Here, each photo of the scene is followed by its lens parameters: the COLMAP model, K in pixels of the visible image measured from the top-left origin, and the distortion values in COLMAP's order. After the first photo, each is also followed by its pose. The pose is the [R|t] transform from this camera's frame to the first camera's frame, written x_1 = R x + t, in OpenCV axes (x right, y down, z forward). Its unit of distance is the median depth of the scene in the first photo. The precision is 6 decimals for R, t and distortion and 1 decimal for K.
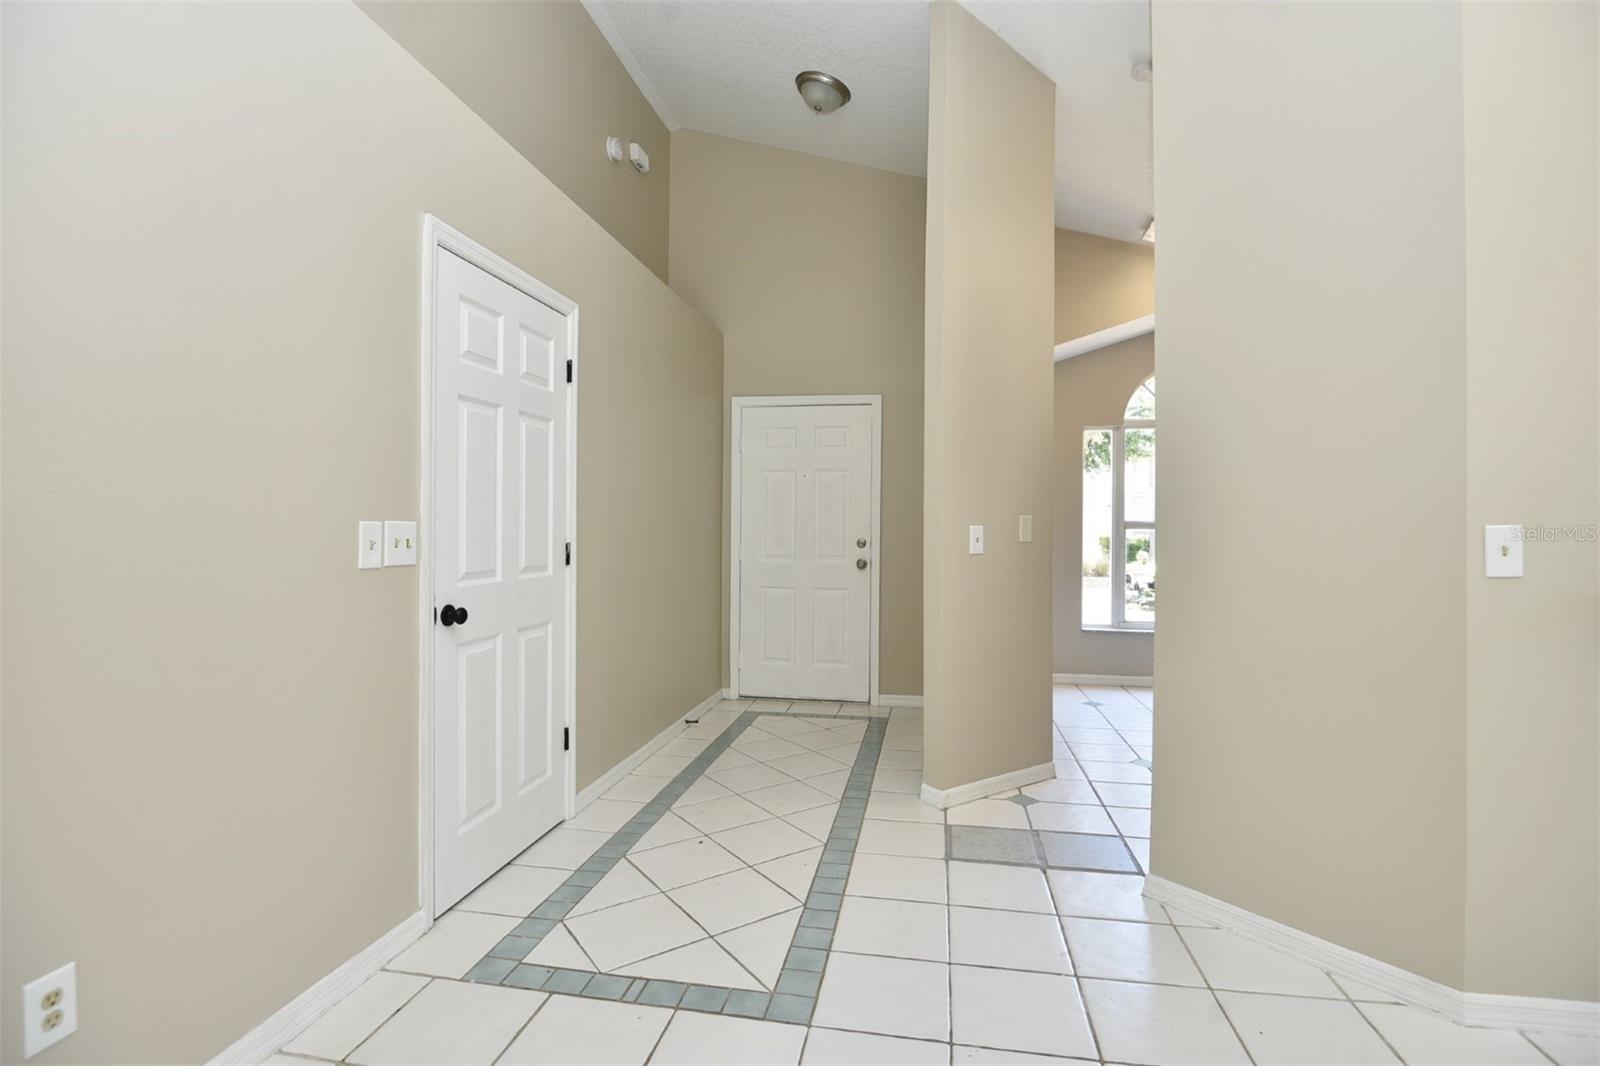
lens RADIAL K [[766.5, 0, 800.2], [0, 766.5, 529.4], [0, 0, 1]] dist [-0.003120, -0.011206]
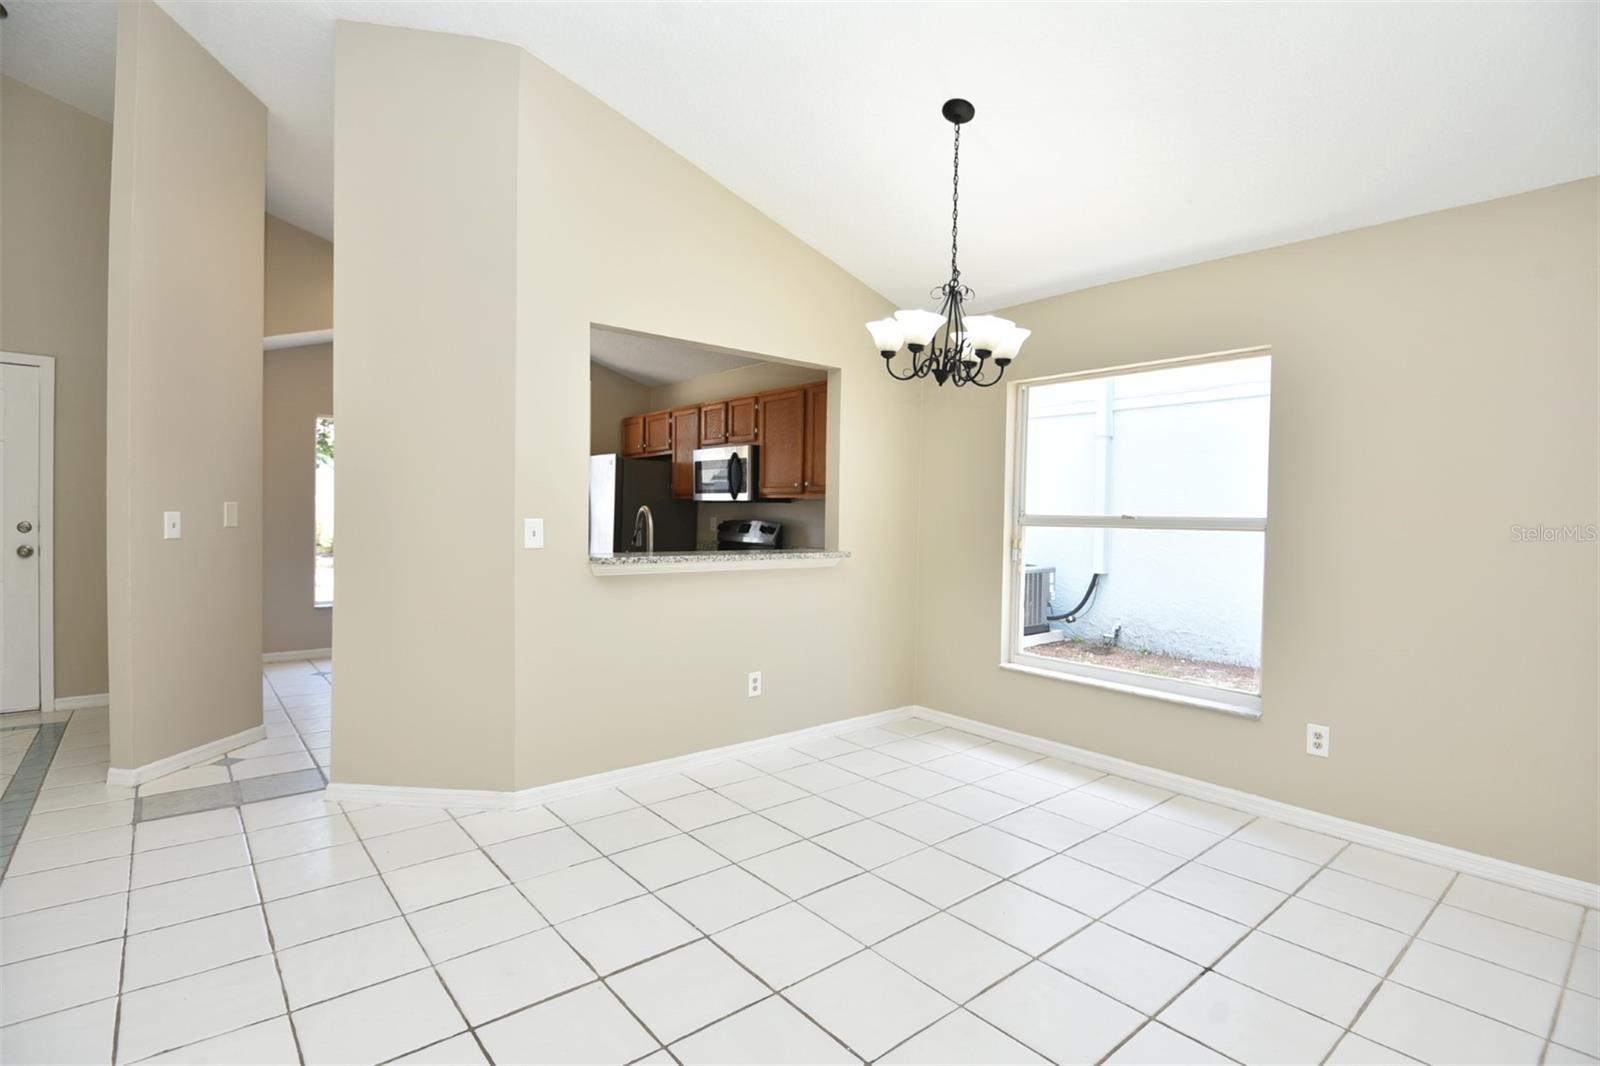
lens RADIAL K [[766.5, 0, 800.2], [0, 766.5, 529.4], [0, 0, 1]] dist [-0.003120, -0.011206]
pose [[0.641501, -0.009978, 0.767057, -0.016578], [-0.012792, 0.999637, 0.023702, -0.016412], [-0.767015, -0.025018, 0.641141, -0.320335]]
